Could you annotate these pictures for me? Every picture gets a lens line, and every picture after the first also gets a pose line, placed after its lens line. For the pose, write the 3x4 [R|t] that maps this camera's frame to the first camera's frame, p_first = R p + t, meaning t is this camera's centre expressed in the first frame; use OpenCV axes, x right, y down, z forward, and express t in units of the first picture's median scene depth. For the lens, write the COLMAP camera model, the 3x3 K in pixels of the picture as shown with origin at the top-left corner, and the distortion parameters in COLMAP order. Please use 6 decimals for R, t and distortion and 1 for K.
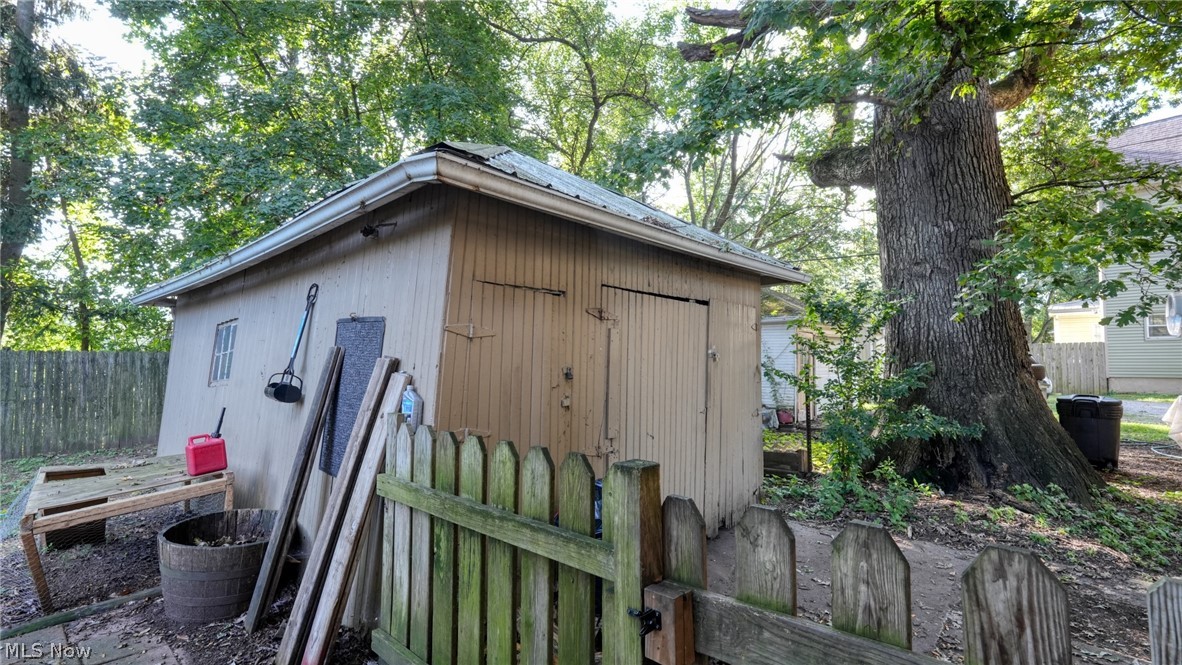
lens RADIAL K [[513.9, 0, 593.3], [0, 513.9, 331.2], [0, 0, 1]] dist [-0.005239, 0.002115]
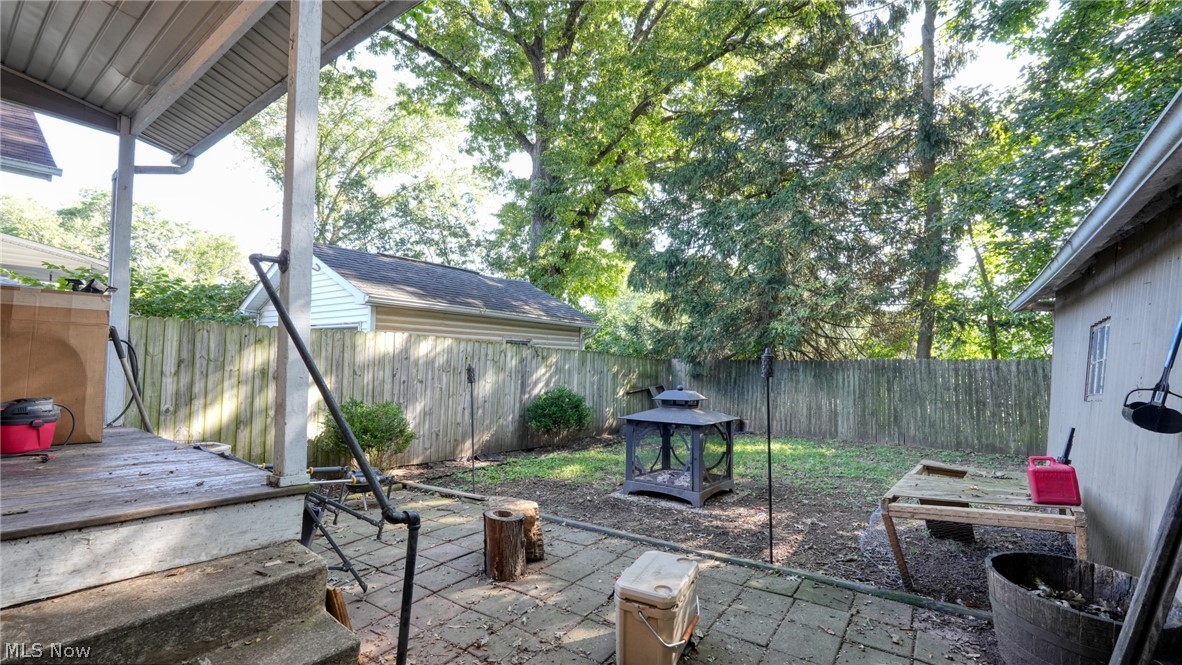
lens RADIAL K [[513.9, 0, 588.9], [0, 513.9, 333.3], [0, 0, 1]] dist [-0.005239, 0.002115]
pose [[0.088372, -0.054671, -0.994586, 0.016271], [0.041346, 0.997833, -0.051176, 0.006867], [0.995229, -0.036600, 0.090441, 0.119768]]
